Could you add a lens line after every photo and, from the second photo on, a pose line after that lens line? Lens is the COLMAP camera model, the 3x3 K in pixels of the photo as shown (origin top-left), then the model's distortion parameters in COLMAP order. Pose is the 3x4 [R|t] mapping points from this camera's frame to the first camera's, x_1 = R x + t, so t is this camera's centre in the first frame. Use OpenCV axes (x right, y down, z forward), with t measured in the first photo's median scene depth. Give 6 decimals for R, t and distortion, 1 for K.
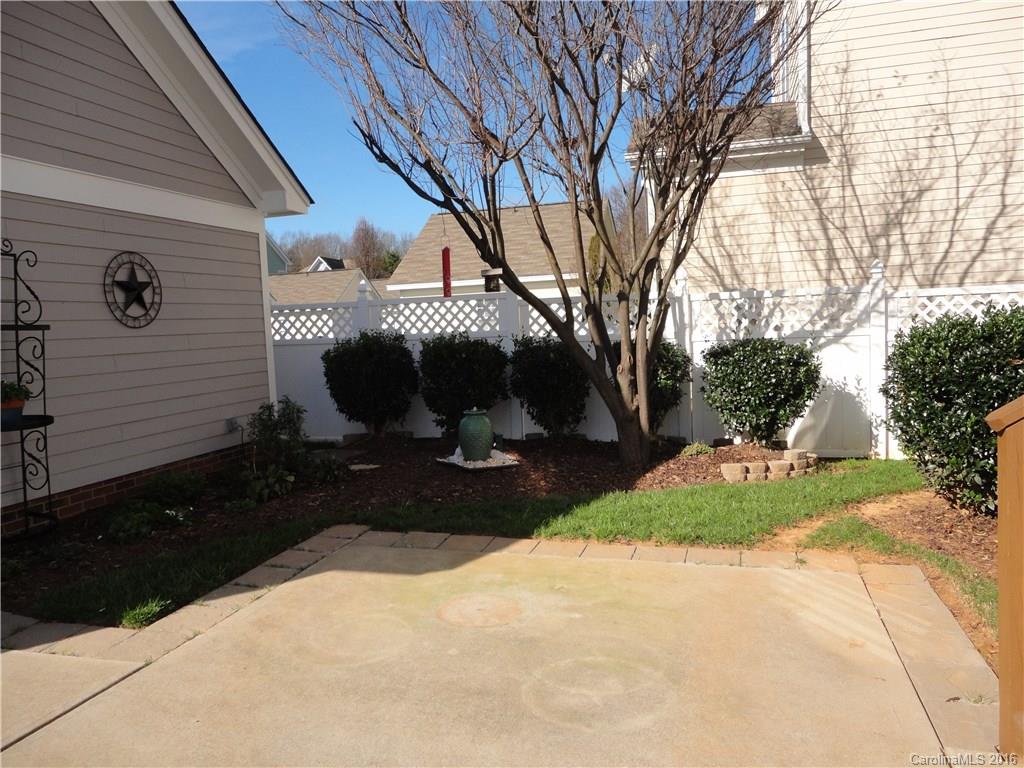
lens RADIAL K [[764.7, 0, 514.7], [0, 764.7, 383.5], [0, 0, 1]] dist [0.012082, -0.003517]
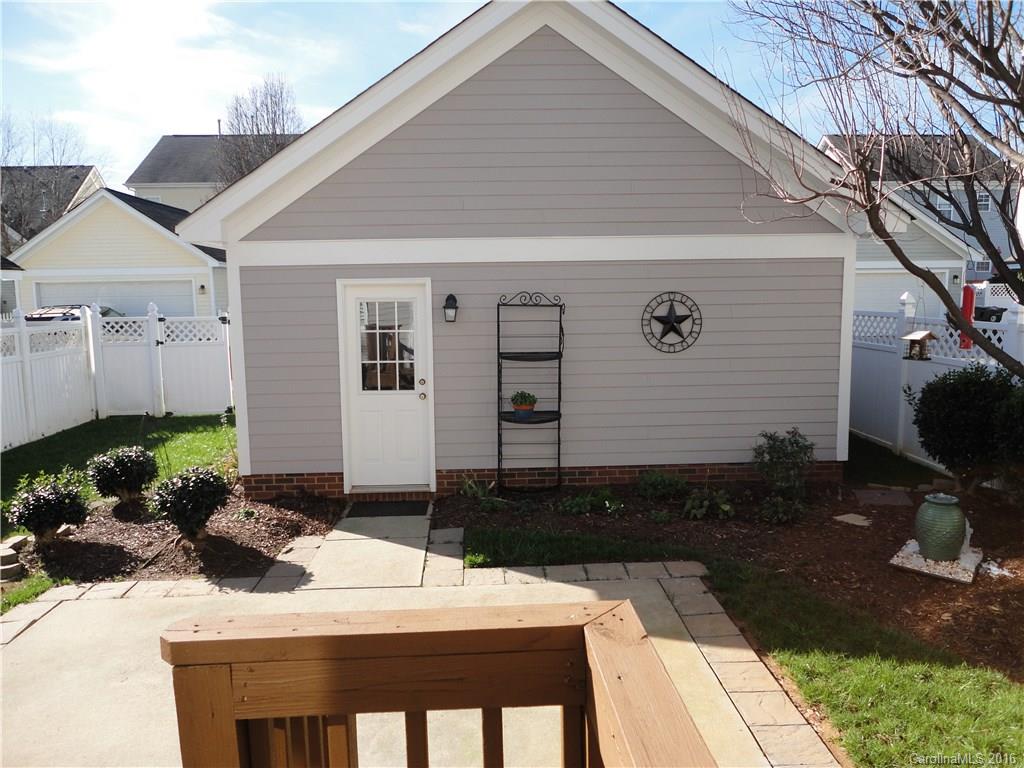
lens RADIAL K [[764.7, 0, 513.4], [0, 764.7, 384.0], [0, 0, 1]] dist [0.012082, -0.003517]
pose [[0.320703, 0.157305, -0.934026, 0.618152], [-0.075415, 0.987223, 0.140370, -0.184159], [0.944173, 0.025423, 0.328469, 0.362994]]
